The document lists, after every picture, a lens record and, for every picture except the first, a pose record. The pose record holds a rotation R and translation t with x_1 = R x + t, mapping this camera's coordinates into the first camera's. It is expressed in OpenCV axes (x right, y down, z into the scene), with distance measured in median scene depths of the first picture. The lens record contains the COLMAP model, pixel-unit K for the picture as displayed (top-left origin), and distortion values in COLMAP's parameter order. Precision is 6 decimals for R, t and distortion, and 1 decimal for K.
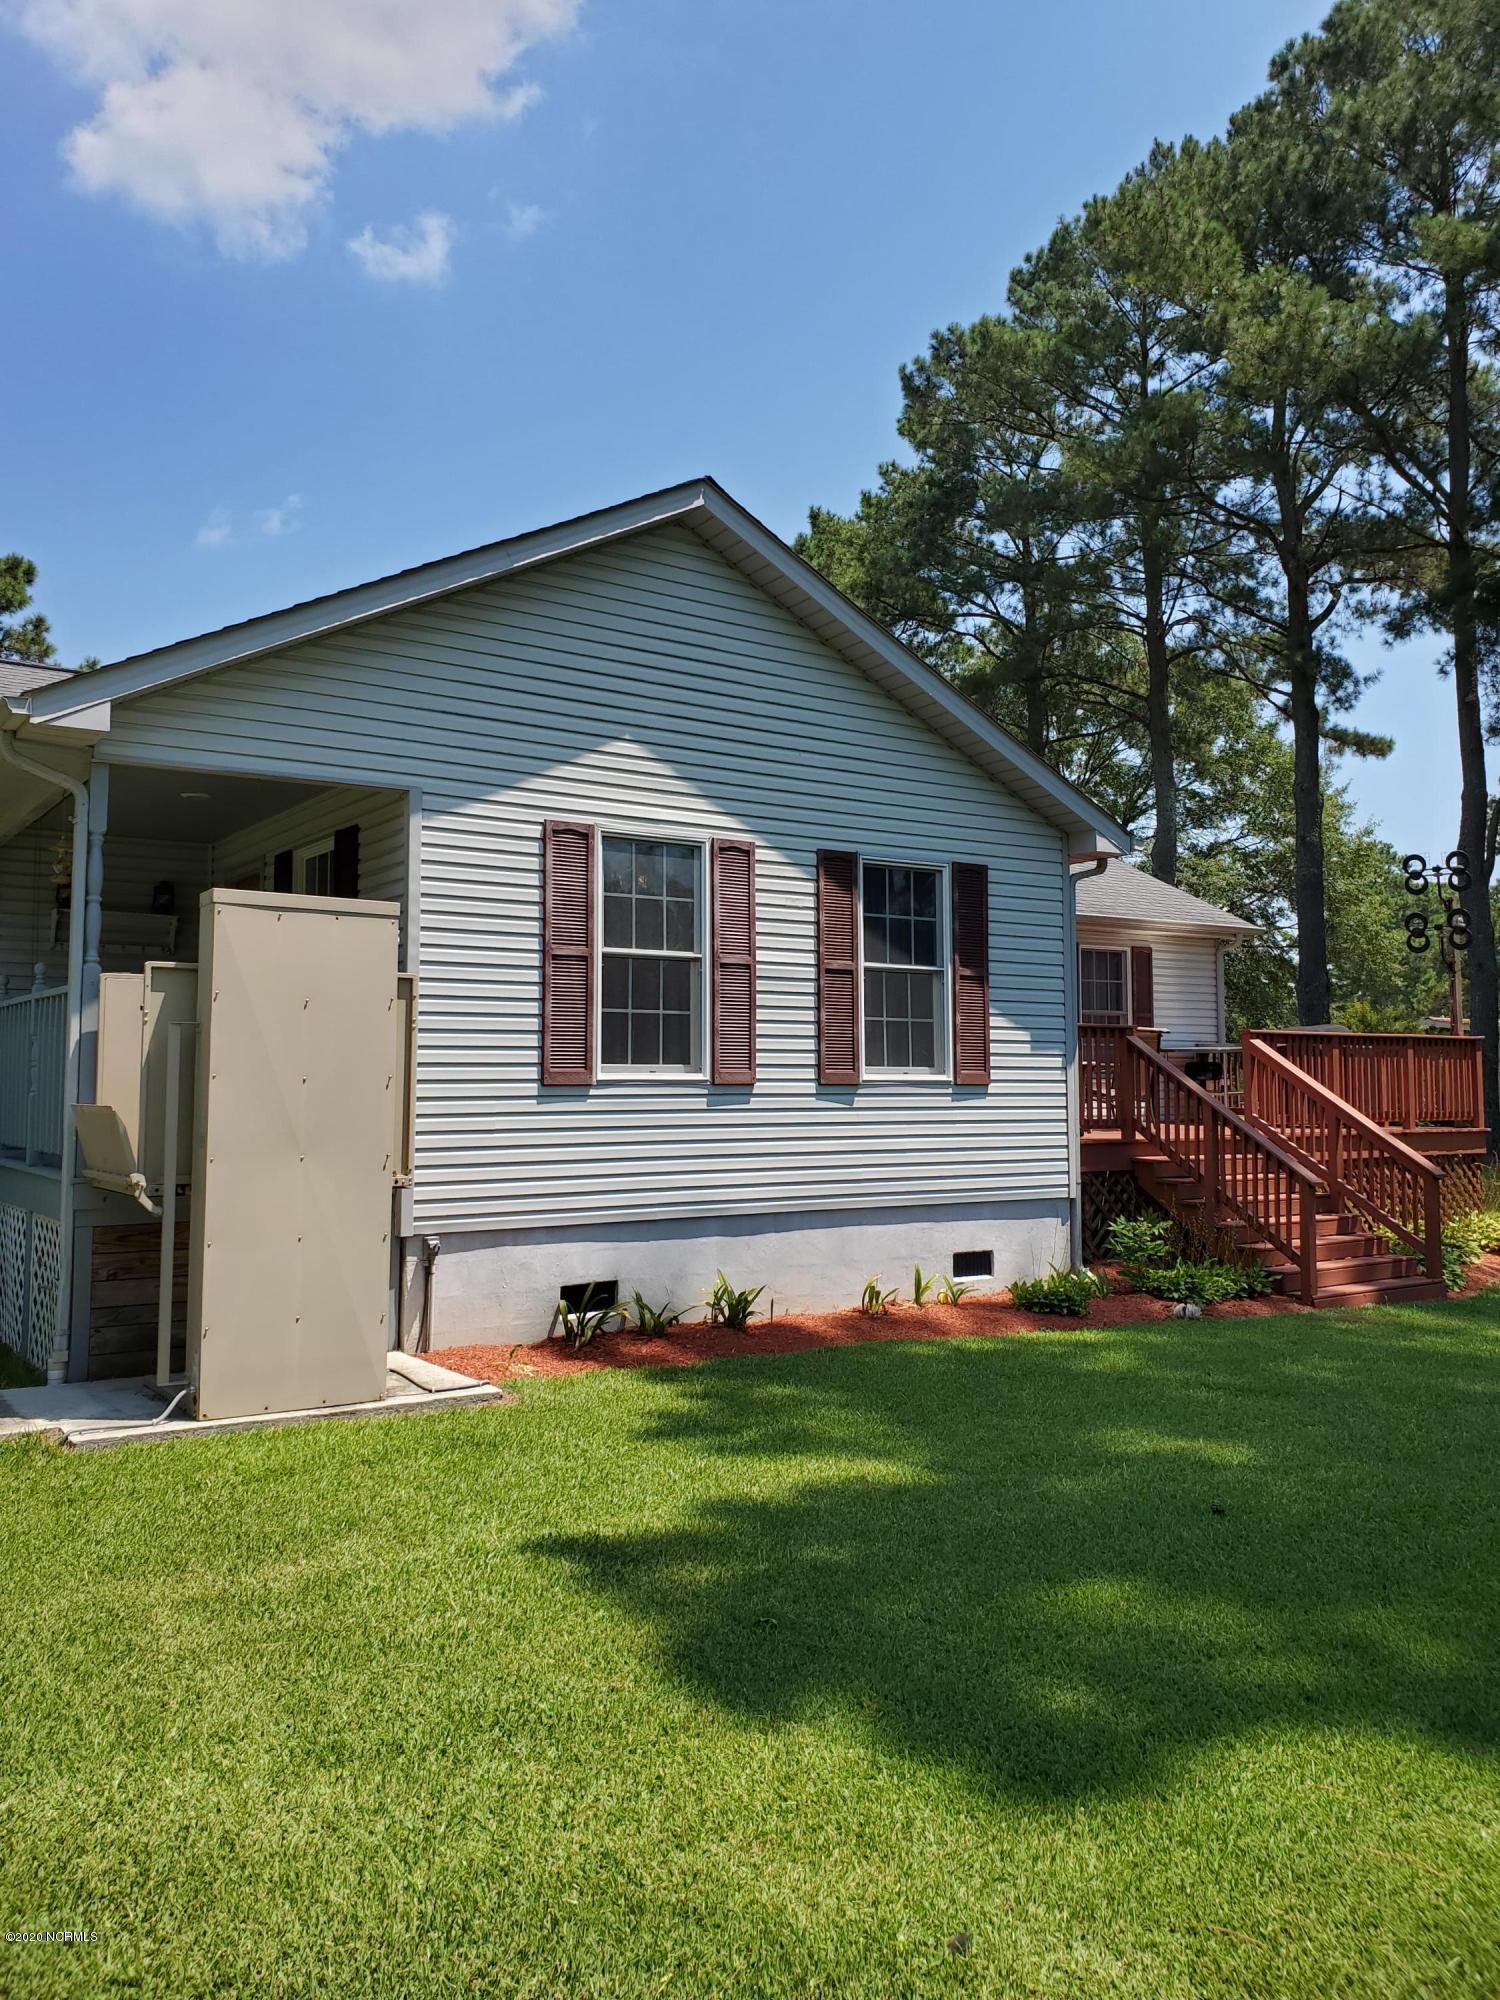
lens RADIAL K [[1530.9, 0, 768.0], [0, 1530.9, 941.9], [0, 0, 1]] dist [-0.003646, 0.036899]
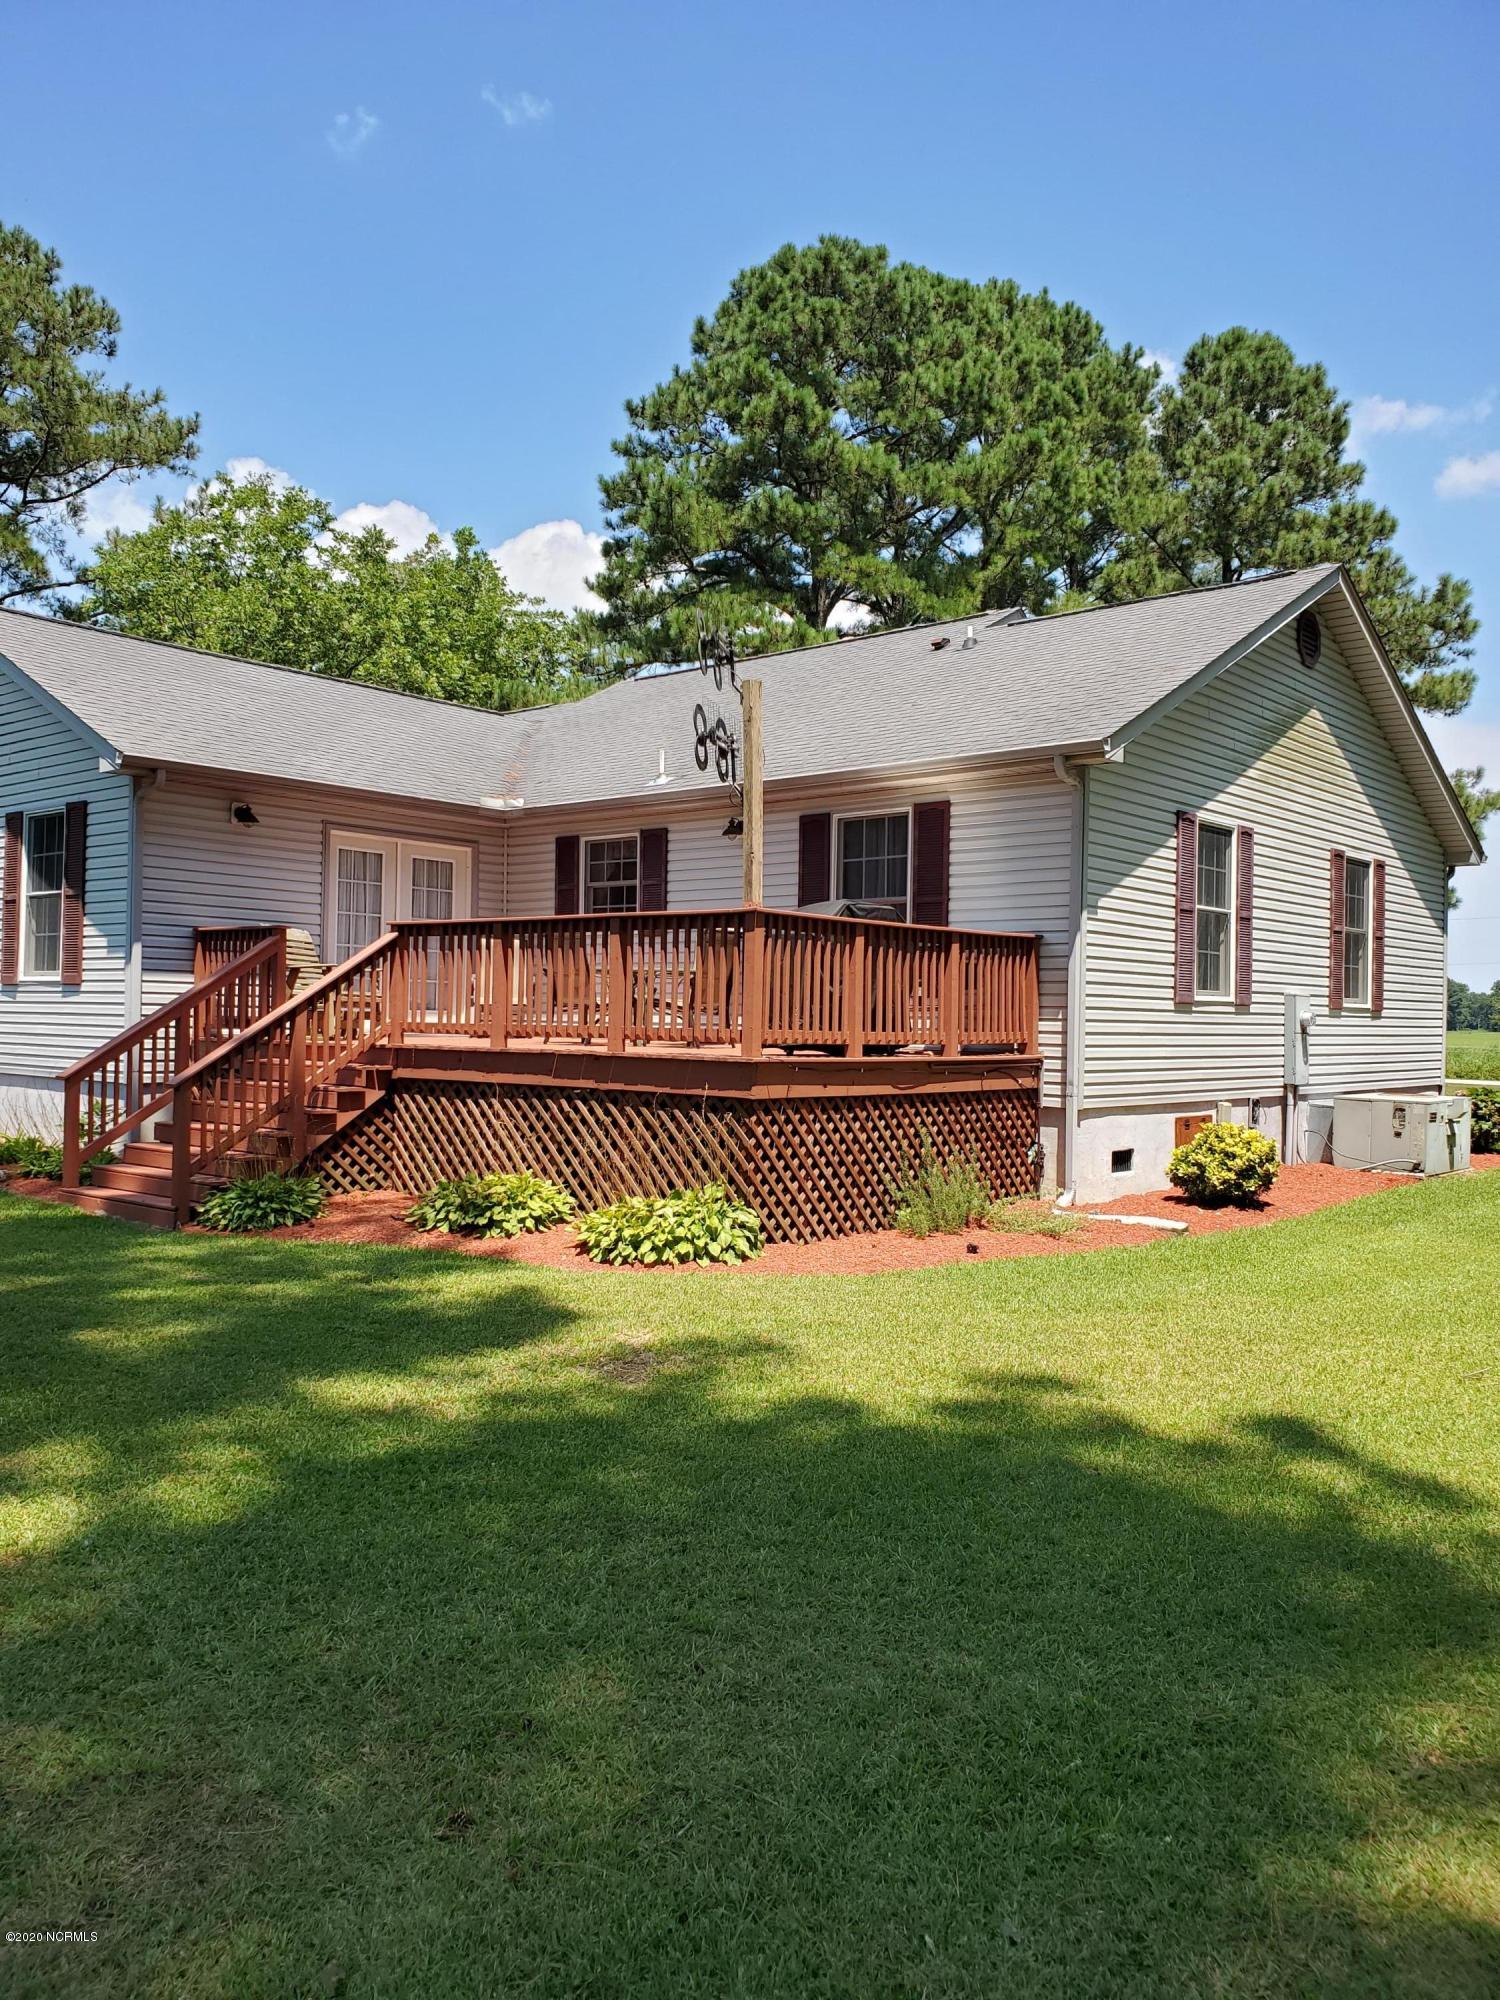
lens RADIAL K [[1530.9, 0, 697.9], [0, 1530.9, 1012.6], [0, 0, 1]] dist [-0.003646, 0.036899]
pose [[0.266268, -0.000693, -0.963899, 1.418373], [0.070247, 0.997355, 0.018688, 0.125787], [0.961336, -0.072687, 0.265612, 1.129715]]
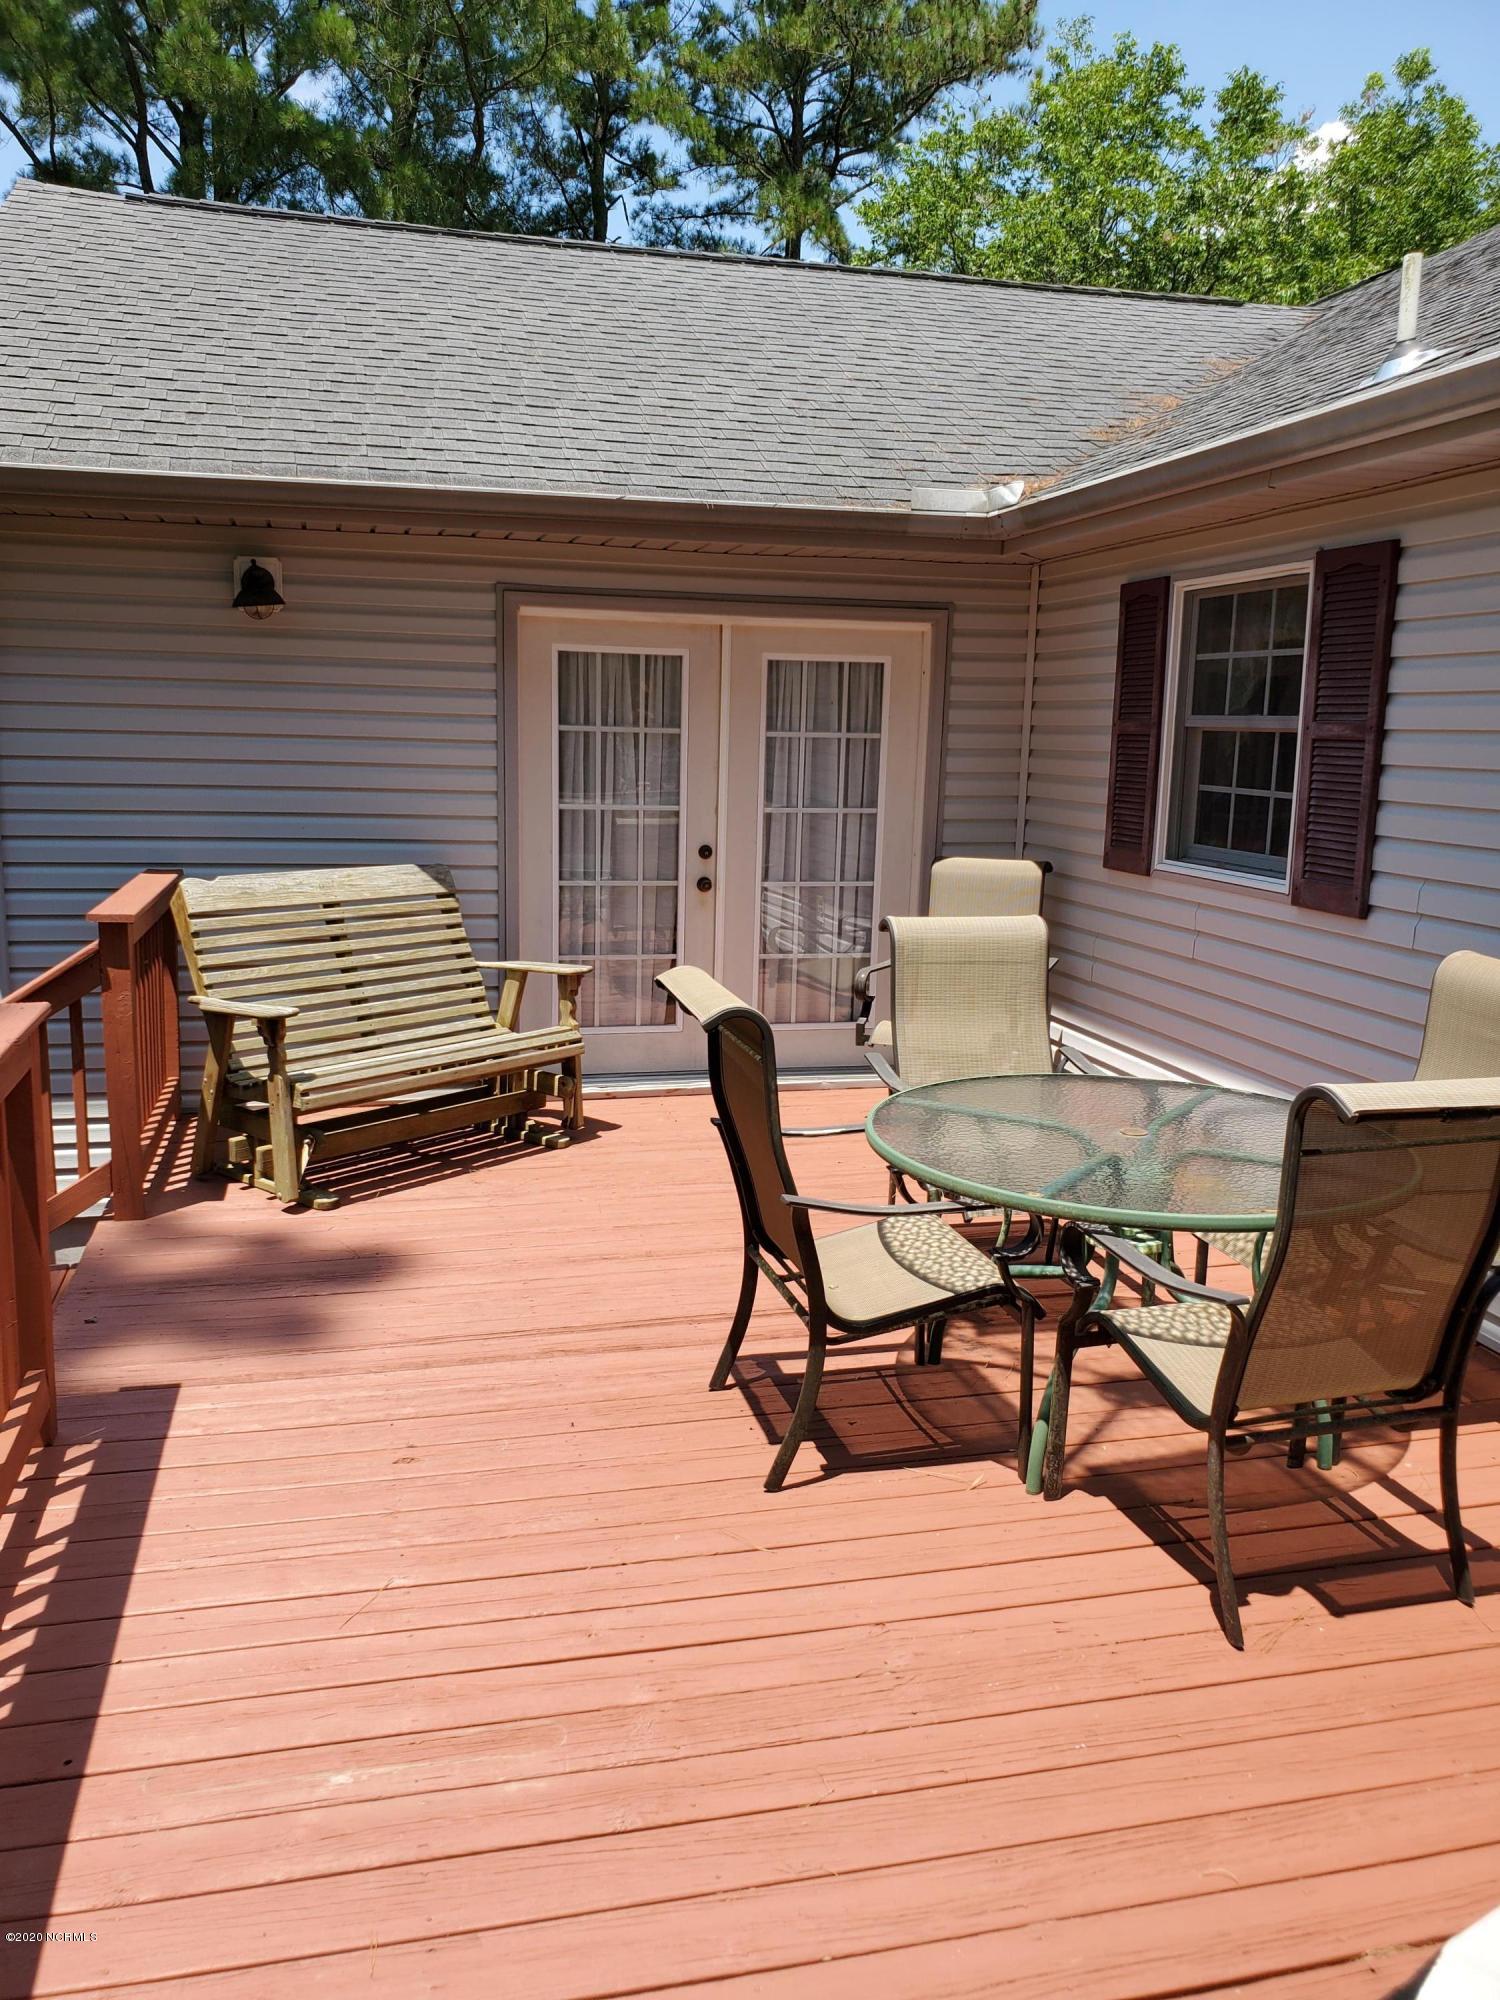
lens RADIAL K [[1530.9, 0, 740.8], [0, 1530.9, 1018.1], [0, 0, 1]] dist [-0.003646, 0.036899]
pose [[-0.318478, 0.173934, -0.931836, 0.579731], [0.074144, 0.984581, 0.158439, 0.035726], [0.945026, -0.018630, -0.326464, 1.427589]]
